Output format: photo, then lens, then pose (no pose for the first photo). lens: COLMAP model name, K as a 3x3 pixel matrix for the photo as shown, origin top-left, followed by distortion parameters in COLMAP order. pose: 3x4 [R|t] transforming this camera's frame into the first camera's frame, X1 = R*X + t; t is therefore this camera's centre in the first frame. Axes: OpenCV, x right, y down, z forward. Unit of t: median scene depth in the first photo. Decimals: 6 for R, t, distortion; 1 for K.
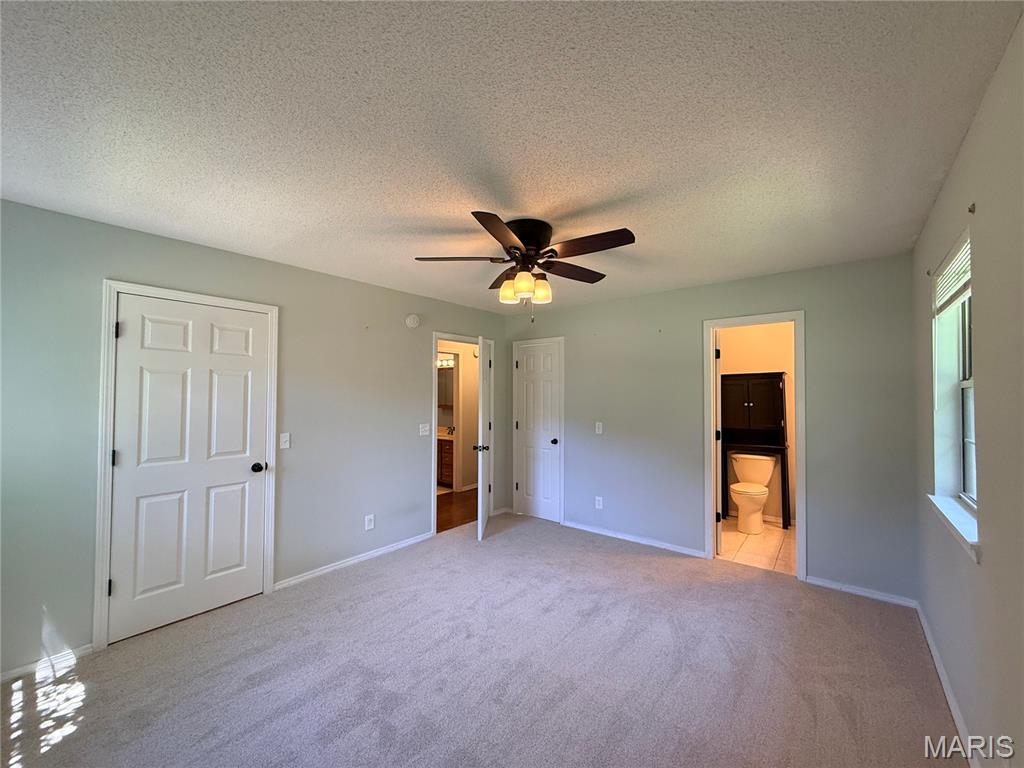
lens RADIAL K [[408.1, 0, 508.8], [0, 408.1, 384.3], [0, 0, 1]] dist [0.000233, 0.000752]
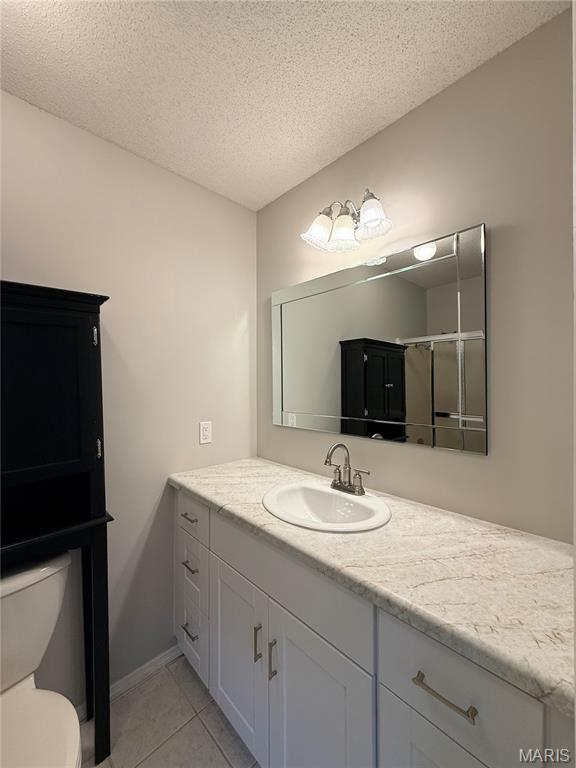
lens RADIAL K [[306.1, 0, 286.8], [0, 306.1, 382.0], [0, 0, 1]] dist [0.000233, 0.000752]
pose [[0.126159, -0.007799, 0.991979, 0.637923], [-0.013834, 0.999858, 0.009621, 0.052183], [-0.991914, -0.014937, 0.126034, 1.182415]]
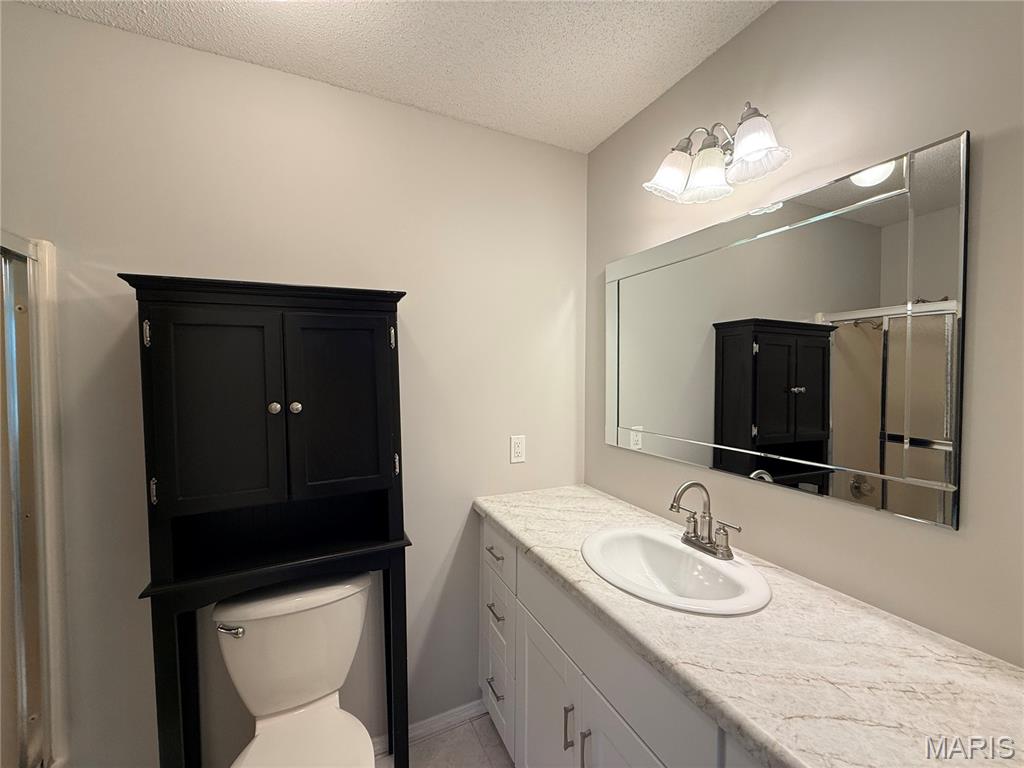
lens RADIAL K [[408.1, 0, 508.8], [0, 408.1, 384.3], [0, 0, 1]] dist [0.000233, 0.000752]
pose [[0.437636, -0.035872, 0.898436, 0.636212], [-0.015242, 0.998764, 0.047303, 0.030809], [-0.899023, -0.034396, 0.436549, 1.155591]]
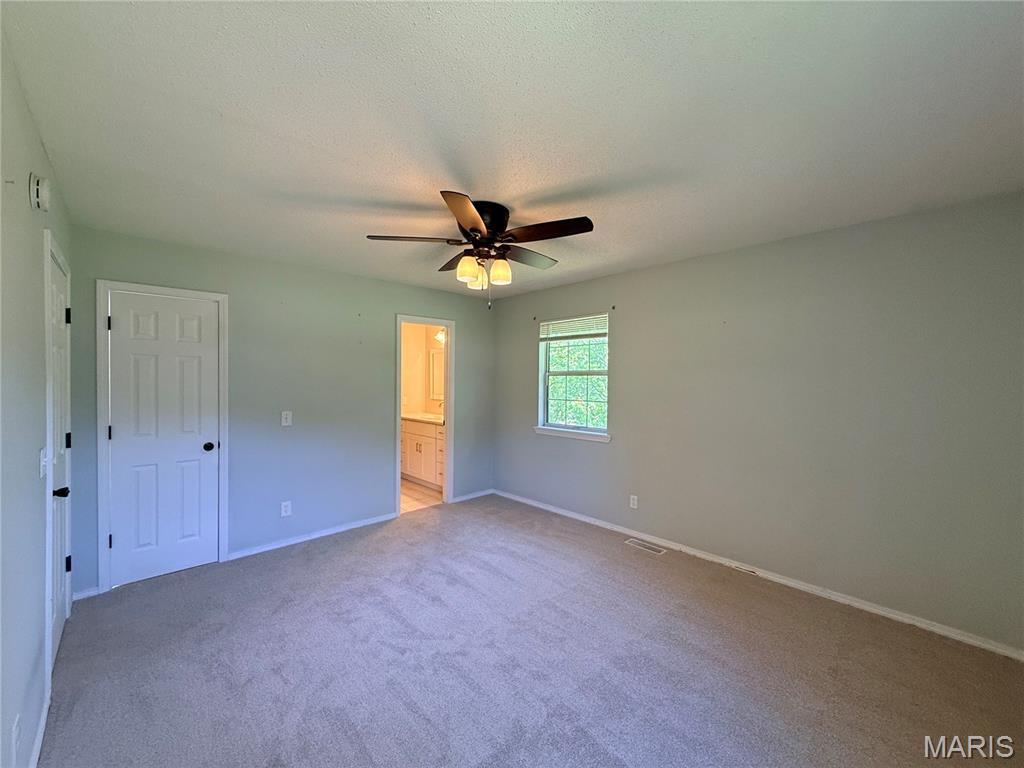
lens RADIAL K [[408.1, 0, 508.8], [0, 408.1, 384.3], [0, 0, 1]] dist [0.000233, 0.000752]
pose [[0.132948, -0.019150, 0.990938, -0.742541], [-0.027530, 0.999356, 0.023006, 0.009520], [-0.990741, -0.030339, 0.132335, 0.630278]]
